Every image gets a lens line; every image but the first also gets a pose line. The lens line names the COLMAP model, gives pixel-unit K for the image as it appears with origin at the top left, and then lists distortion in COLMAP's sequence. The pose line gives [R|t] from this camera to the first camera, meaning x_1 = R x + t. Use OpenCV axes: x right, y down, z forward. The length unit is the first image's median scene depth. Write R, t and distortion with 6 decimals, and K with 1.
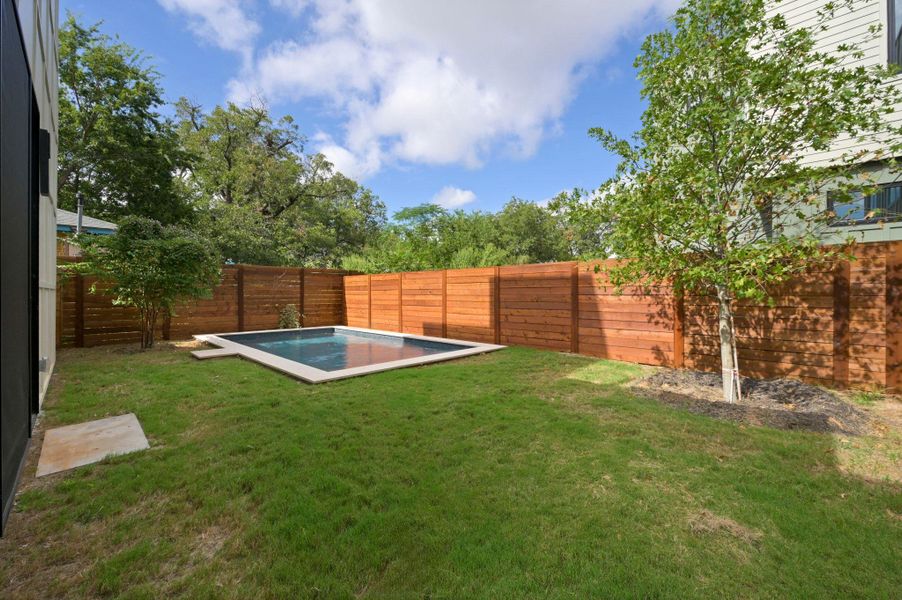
lens RADIAL K [[355.2, 0, 452.9], [0, 355.2, 295.9], [0, 0, 1]] dist [-0.003371, 0.000598]
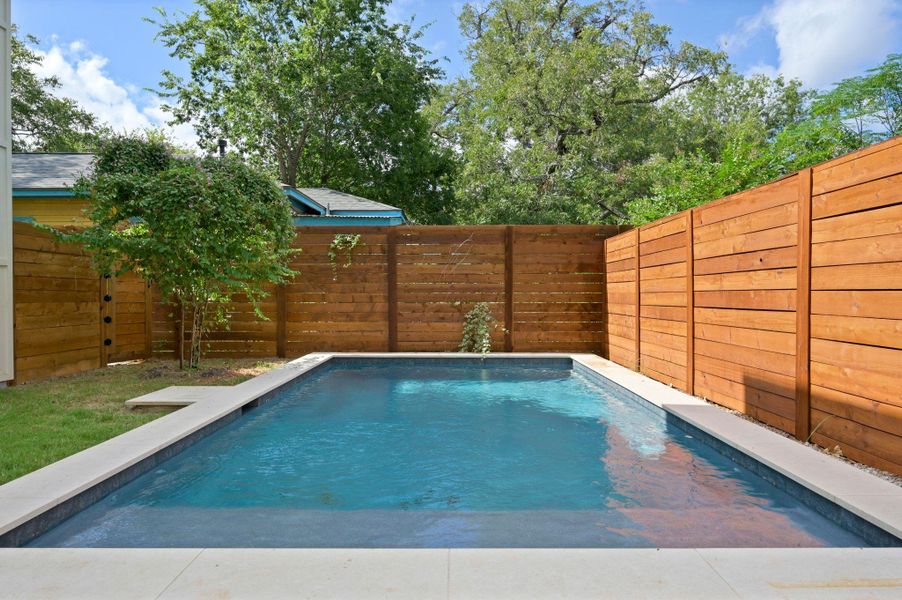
lens RADIAL K [[585.4, 0, 453.5], [0, 585.4, 297.3], [0, 0, 1]] dist [0.007811, 0.001247]
pose [[0.704673, 0.006087, -0.709506, 0.079621], [-0.004827, 0.999981, 0.003785, 0.014938], [0.709516, 0.000758, 0.704689, 0.439704]]
